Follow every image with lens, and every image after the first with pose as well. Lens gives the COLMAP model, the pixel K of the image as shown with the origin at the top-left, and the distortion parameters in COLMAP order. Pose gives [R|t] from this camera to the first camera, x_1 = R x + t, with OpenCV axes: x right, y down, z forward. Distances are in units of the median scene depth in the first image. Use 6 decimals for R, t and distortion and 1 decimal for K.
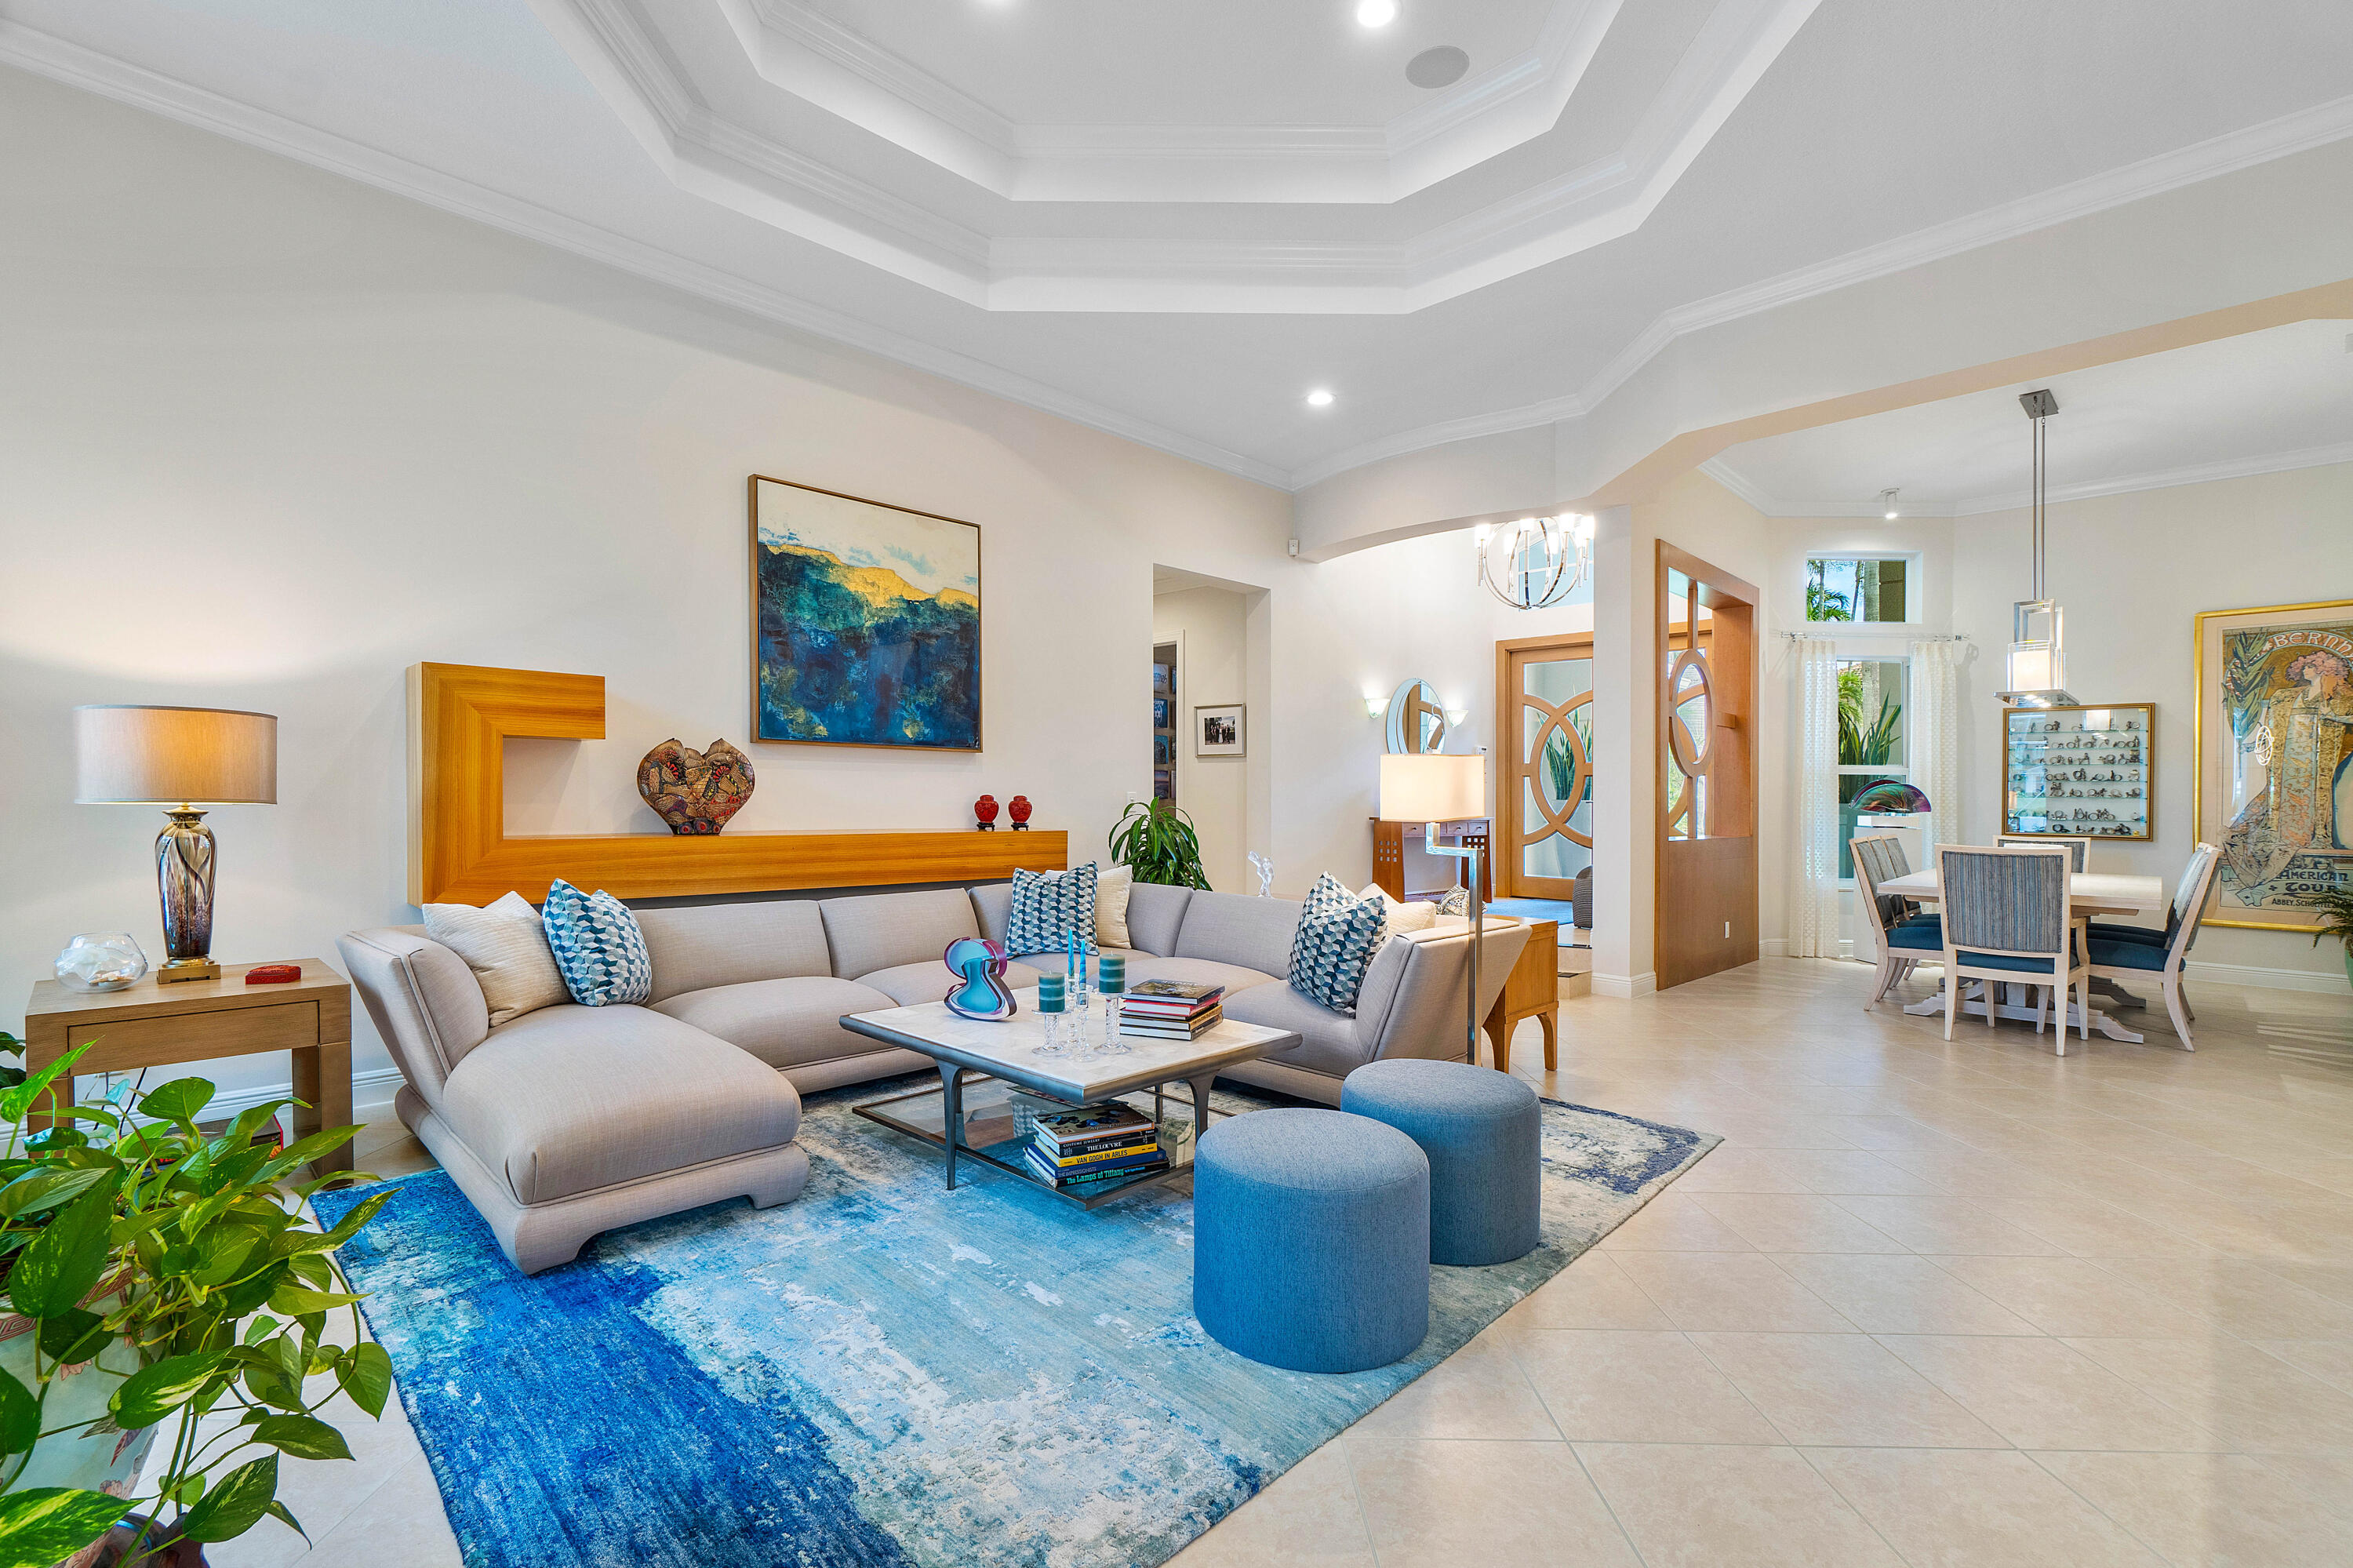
lens RADIAL K [[1035.5, 0, 1158.6], [0, 1035.5, 801.2], [0, 0, 1]] dist [0.002523, -0.000138]
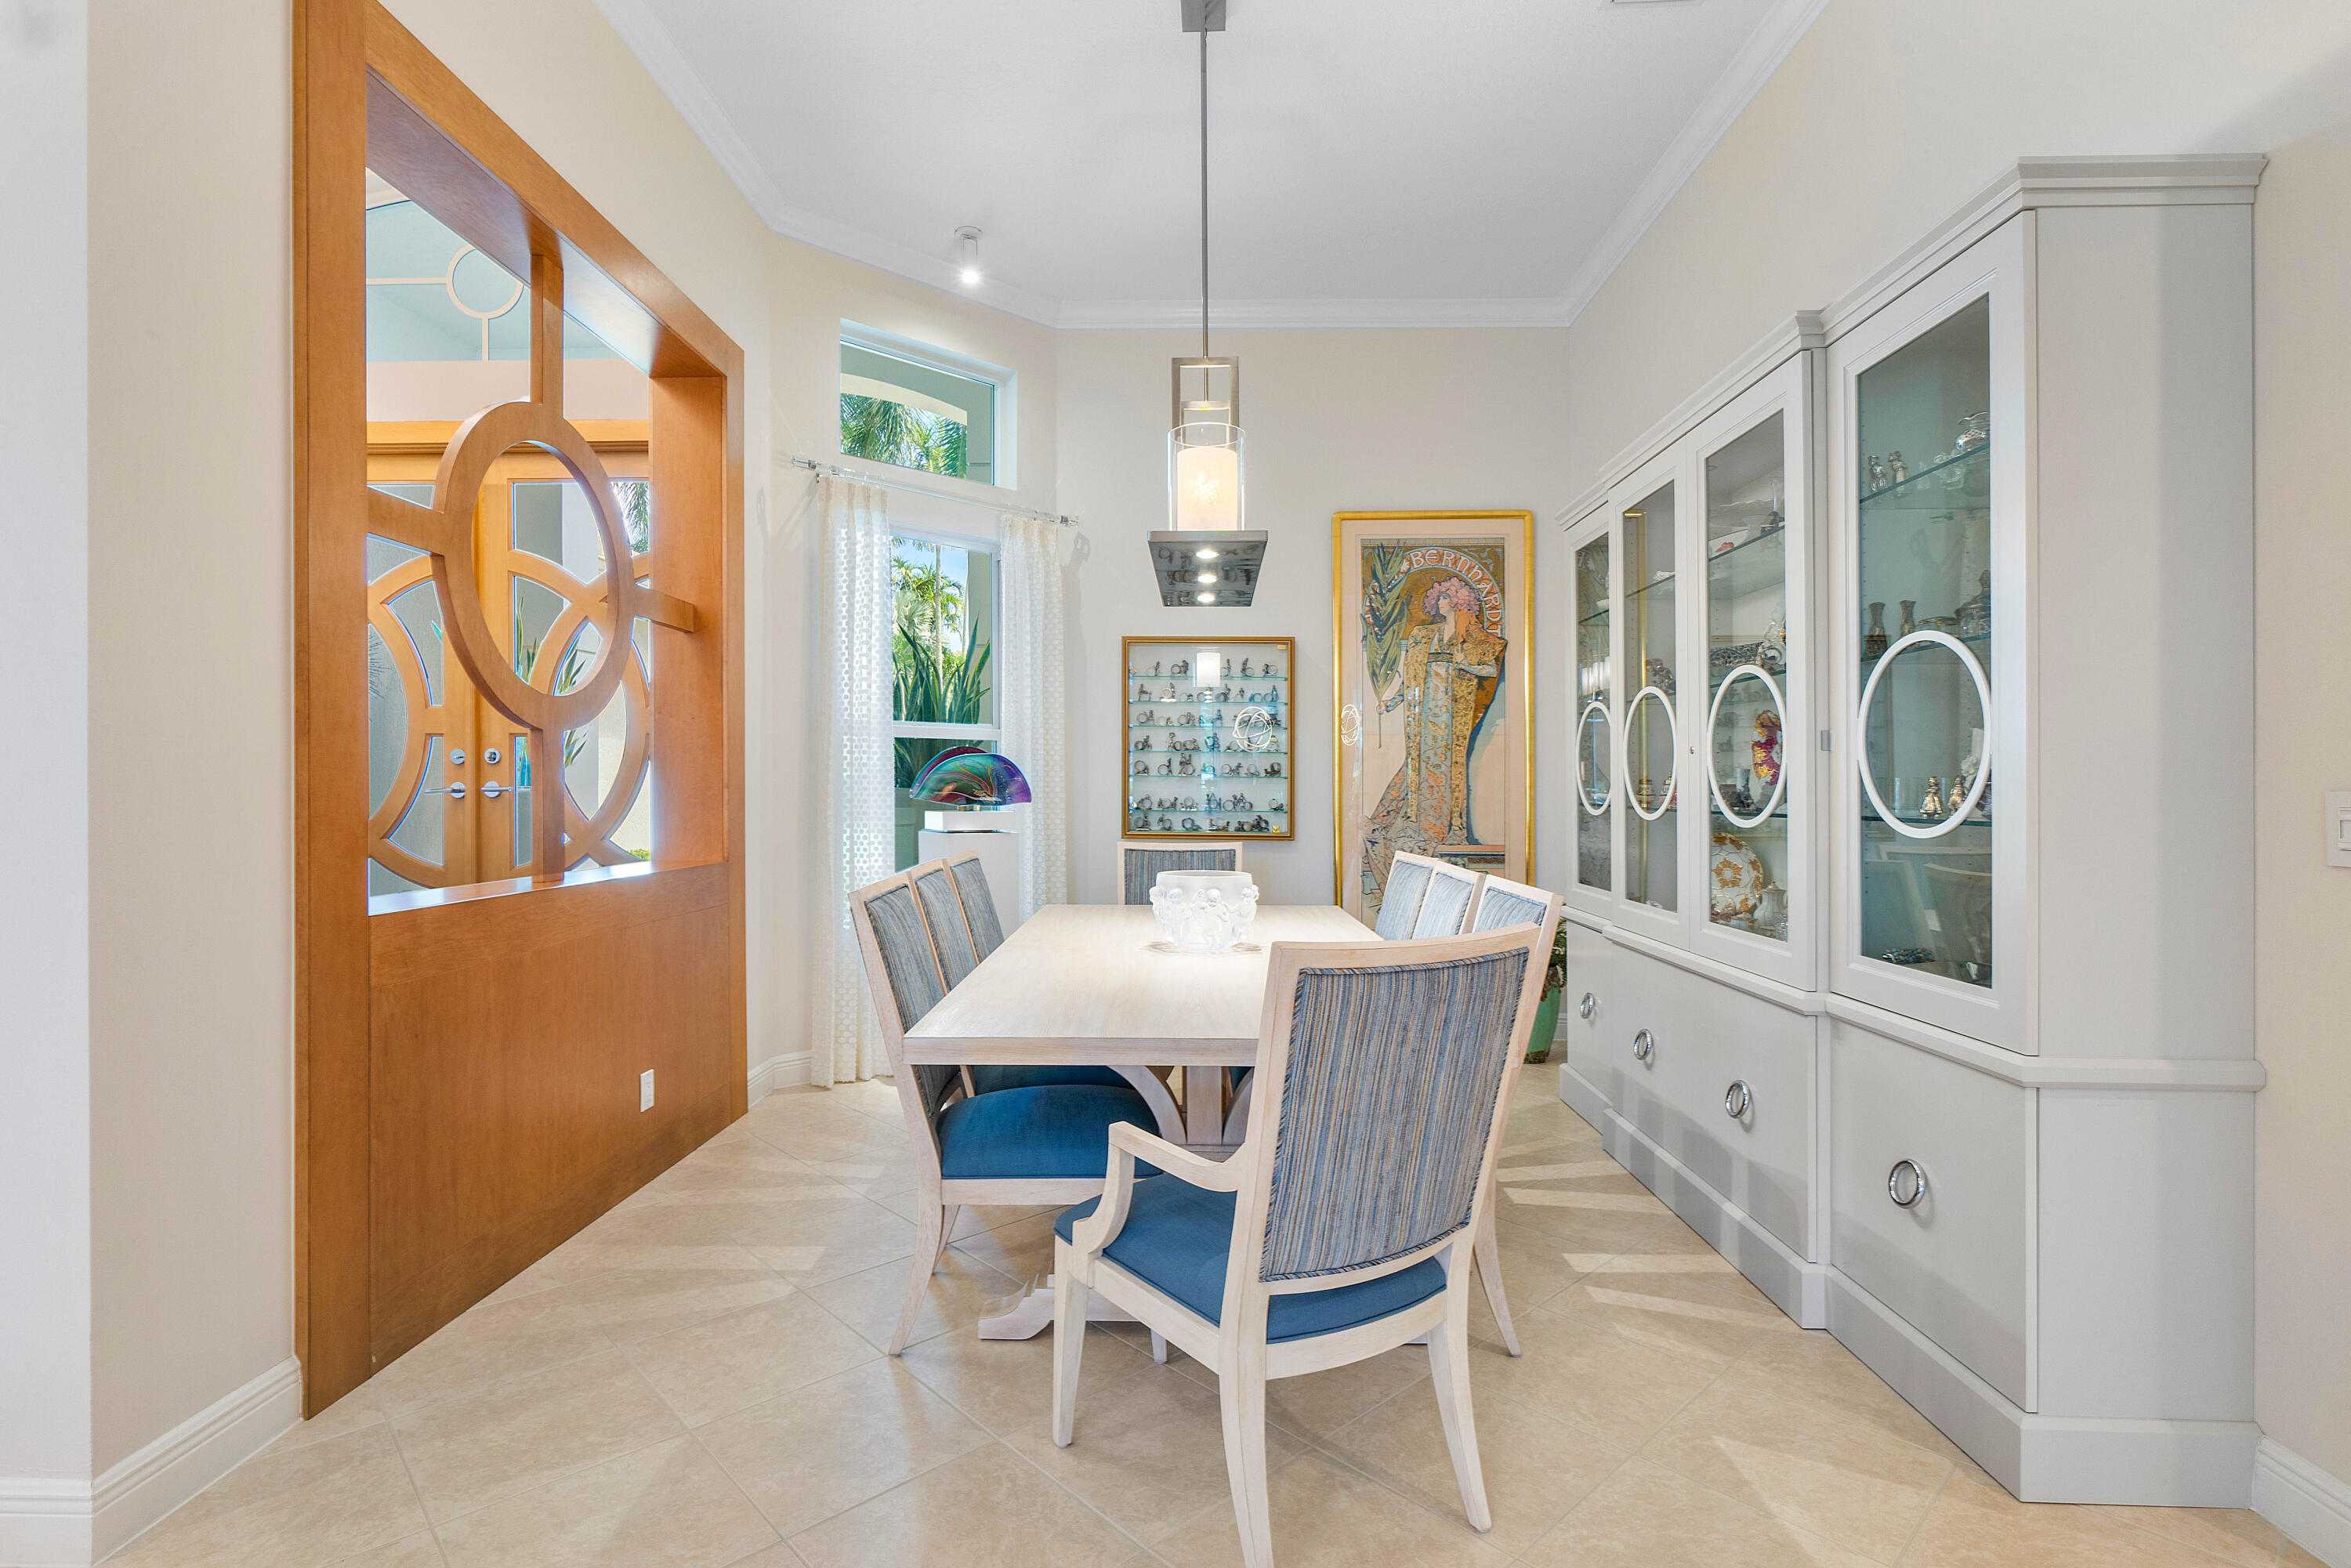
lens RADIAL K [[1114.0, 0, 1155.7], [0, 1114.0, 781.1], [0, 0, 1]] dist [-0.013563, 0.000035]
pose [[0.733277, -0.005961, 0.679904, 0.387155], [0.008704, 0.999962, -0.000621, -0.000715], [-0.679874, 0.006373, 0.733301, 0.515145]]
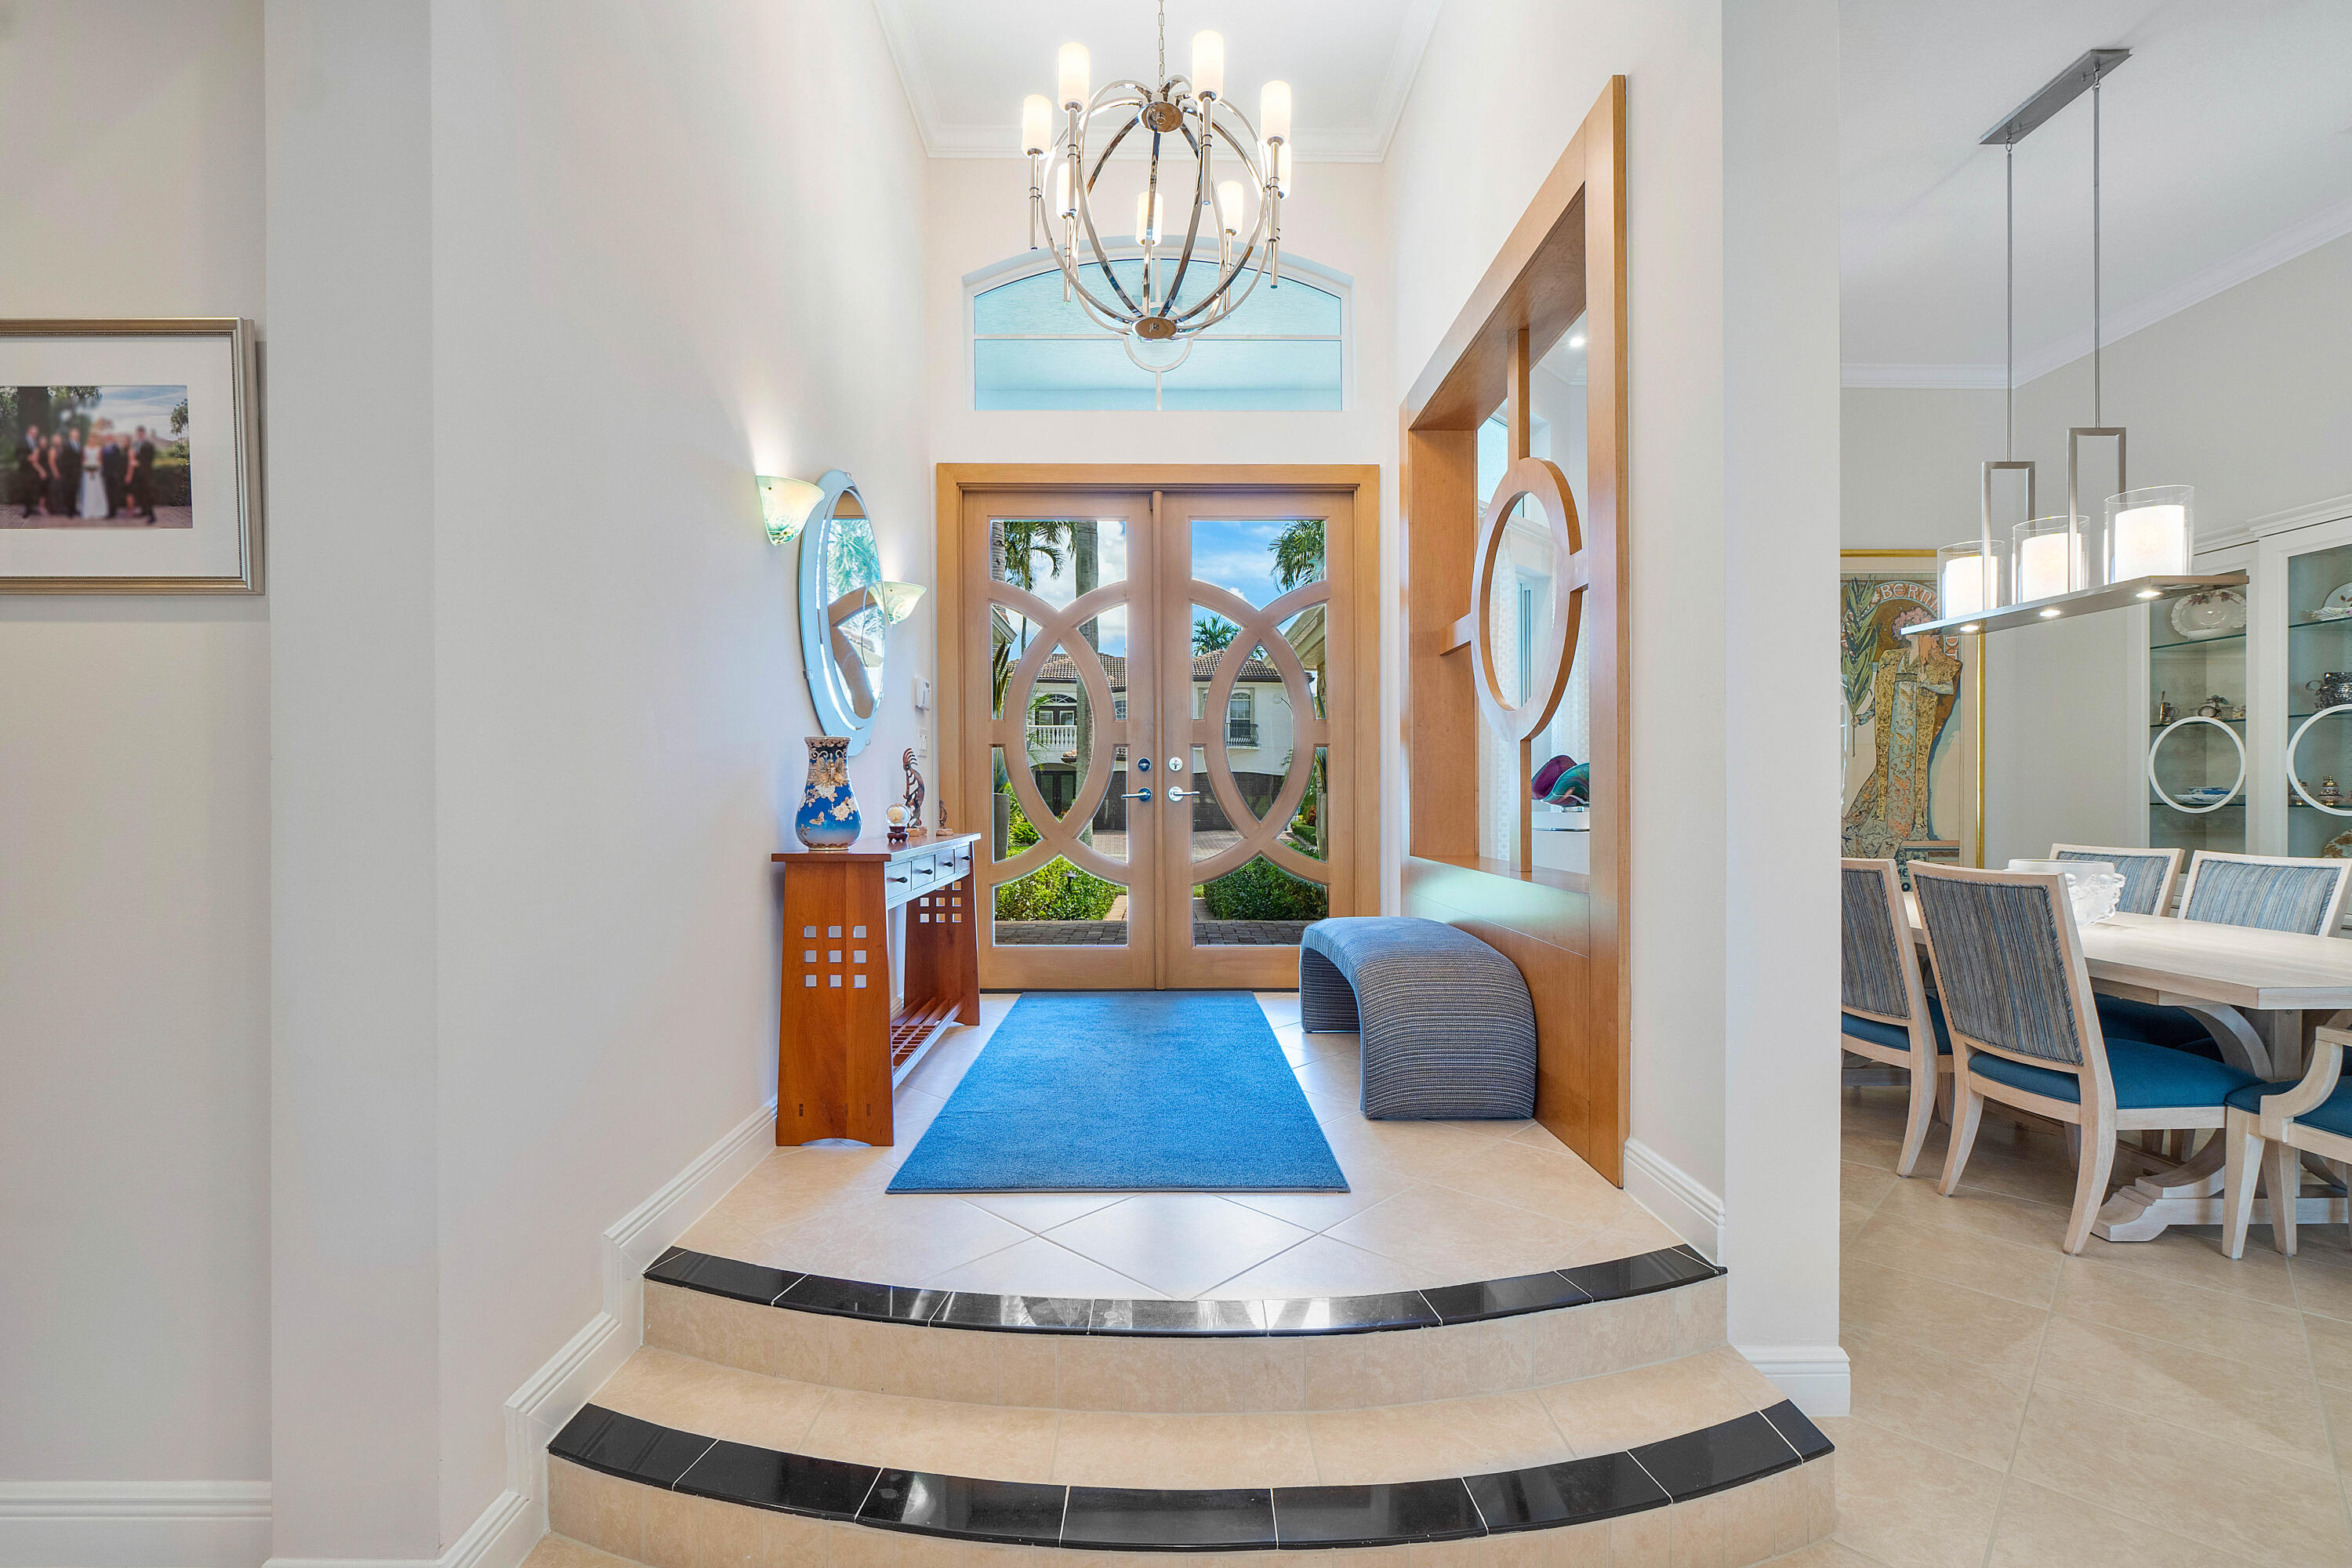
lens RADIAL K [[1045.1, 0, 1147.3], [0, 1045.1, 794.6], [0, 0, 1]] dist [0.000462, 0.000196]
pose [[0.704900, -0.012128, 0.709203, 0.063747], [0.010867, 0.999921, 0.006298, -0.003587], [-0.709224, 0.003268, 0.704976, 0.770151]]
